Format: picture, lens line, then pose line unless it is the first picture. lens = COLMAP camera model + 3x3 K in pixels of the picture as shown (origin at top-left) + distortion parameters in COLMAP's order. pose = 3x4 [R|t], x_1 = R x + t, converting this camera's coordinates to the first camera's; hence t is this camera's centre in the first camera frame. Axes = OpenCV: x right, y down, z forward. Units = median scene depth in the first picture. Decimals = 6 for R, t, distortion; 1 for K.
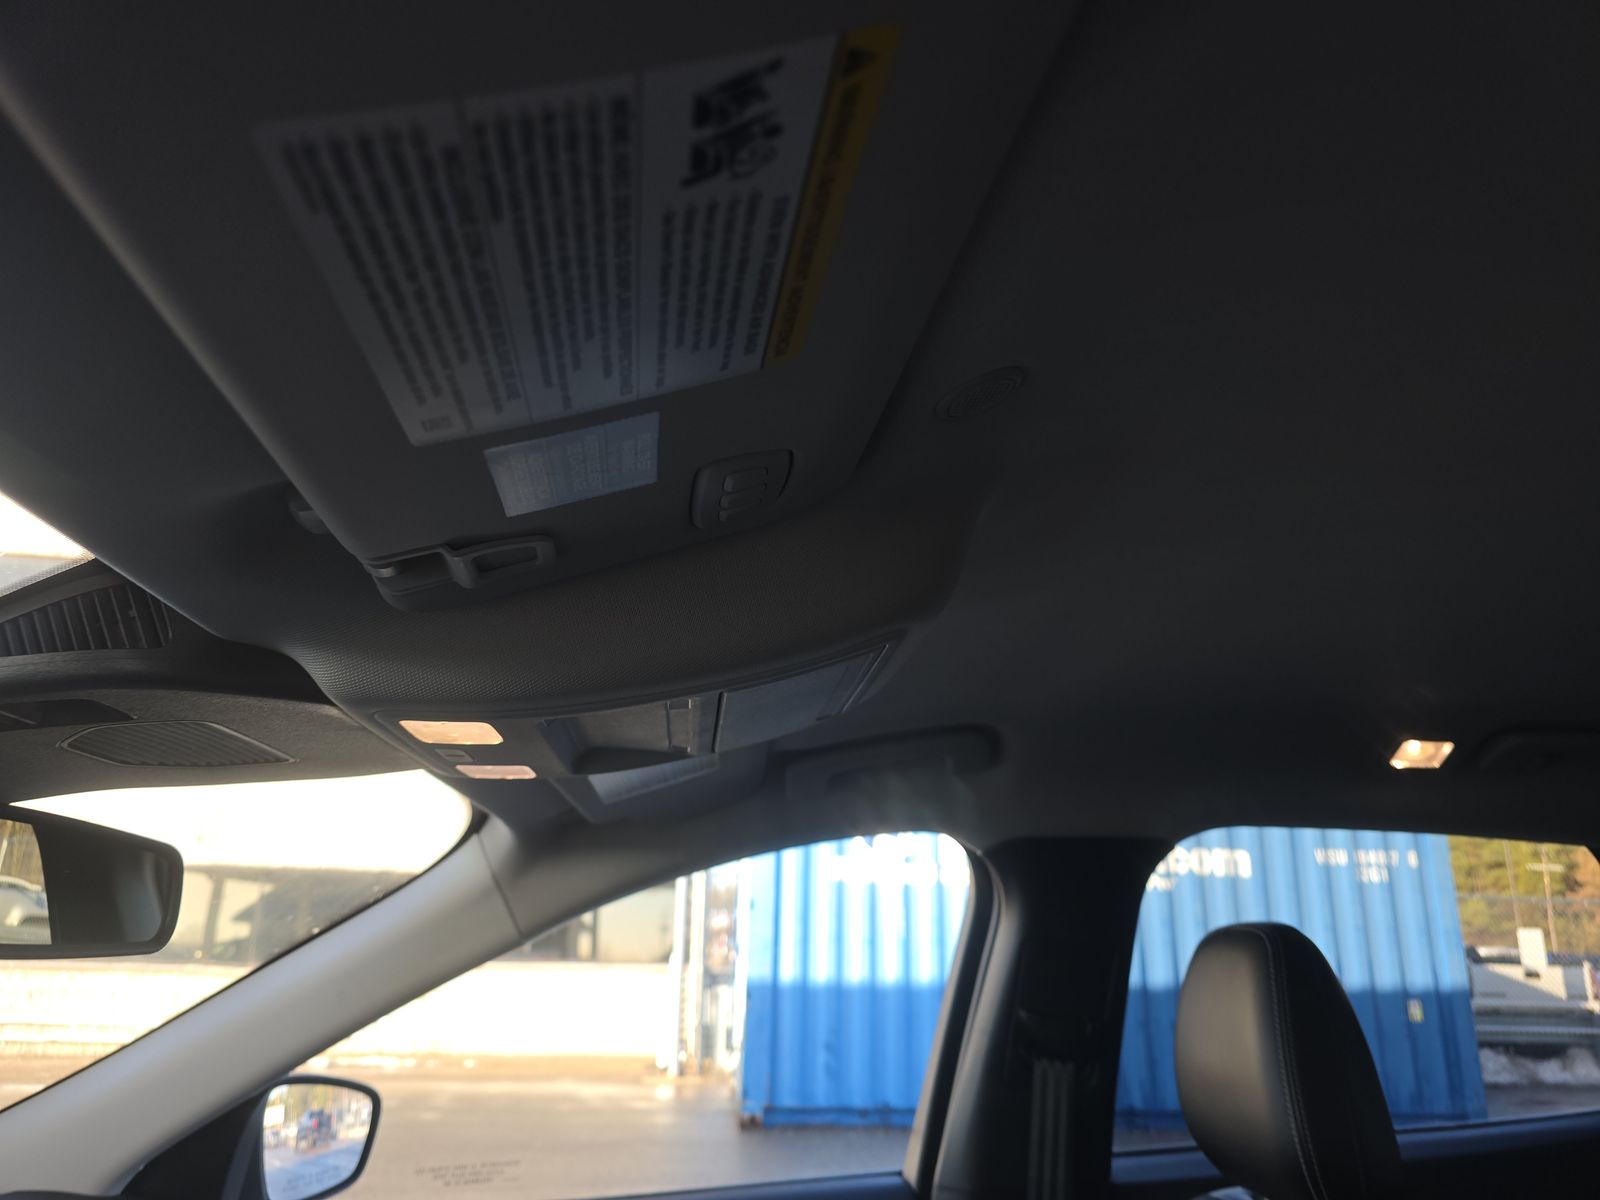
lens RADIAL K [[1090.5, 0, 799.8], [0, 1090.5, 604.1], [0, 0, 1]] dist [-0.026429, 0.000206]
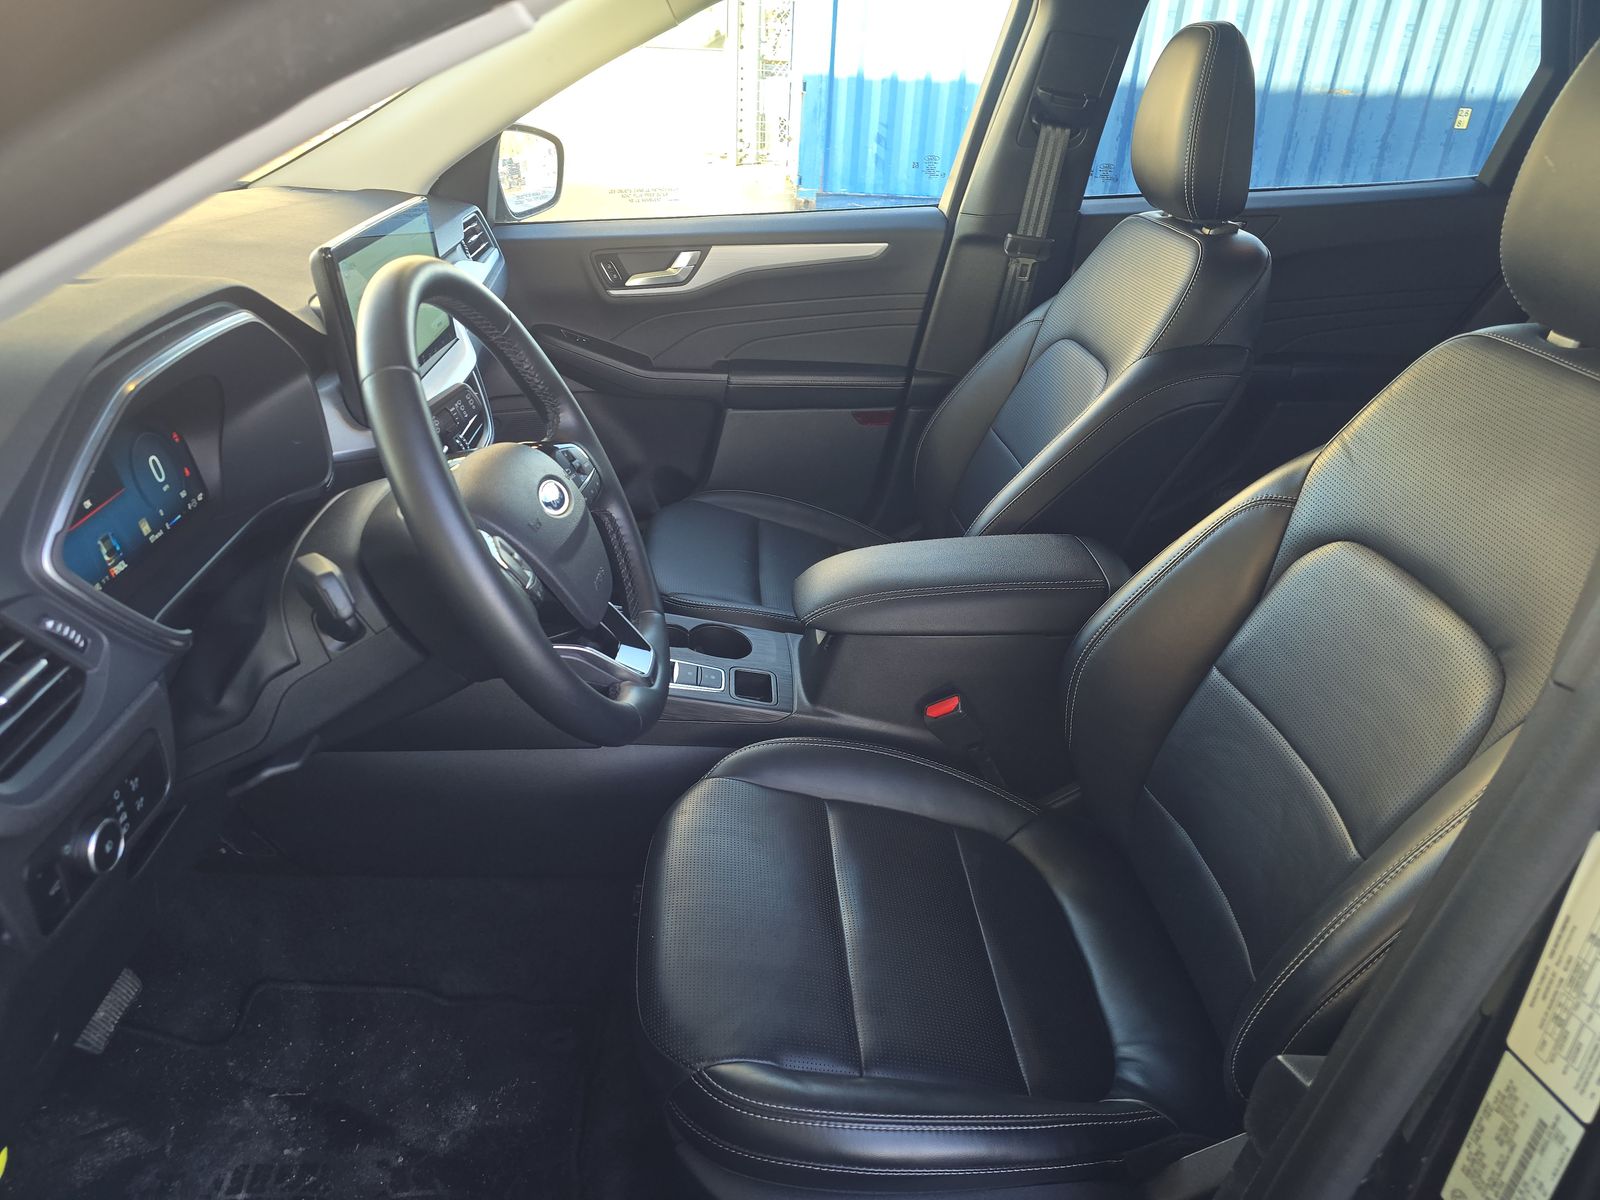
lens RADIAL K [[1084.1, 0, 798.3], [0, 1084.1, 602.7], [0, 0, 1]] dist [0.010849, 0.001790]
pose [[0.998813, 0.039368, -0.028674, -0.026827], [-0.007473, 0.705661, 0.708510, -0.114114], [0.048127, -0.707455, 0.705118, -0.369618]]
